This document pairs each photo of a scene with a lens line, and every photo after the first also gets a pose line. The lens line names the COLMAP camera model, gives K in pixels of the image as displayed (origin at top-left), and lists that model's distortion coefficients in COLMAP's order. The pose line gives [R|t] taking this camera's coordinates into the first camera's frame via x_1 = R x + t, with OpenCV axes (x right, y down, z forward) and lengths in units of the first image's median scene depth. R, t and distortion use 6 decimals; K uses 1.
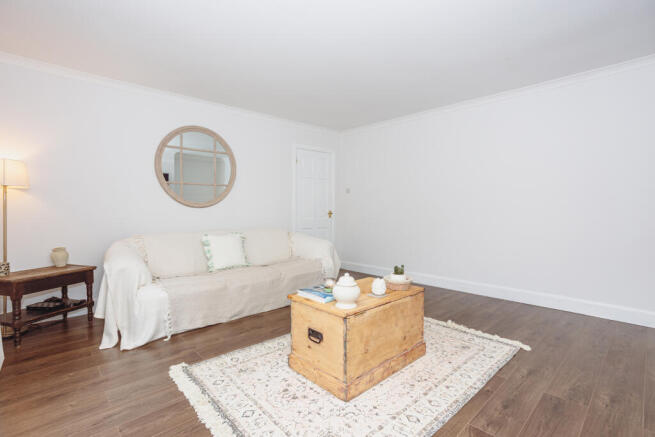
lens RADIAL K [[314.0, 0, 326.7], [0, 314.0, 217.6], [0, 0, 1]] dist [-0.004623, 0.000836]
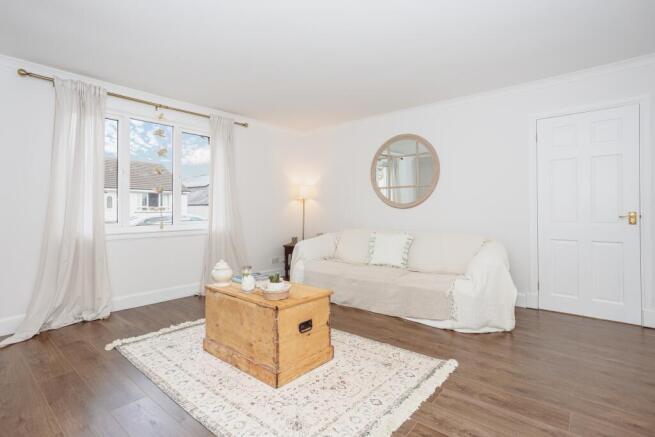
lens RADIAL K [[331.6, 0, 327.0], [0, 331.6, 213.6], [0, 0, 1]] dist [-0.006234, -0.000400]
pose [[0.104116, 0.011418, -0.994500, 1.232511], [-0.029527, 0.999529, 0.008384, -0.028576], [0.994127, 0.028491, 0.104404, 1.081855]]
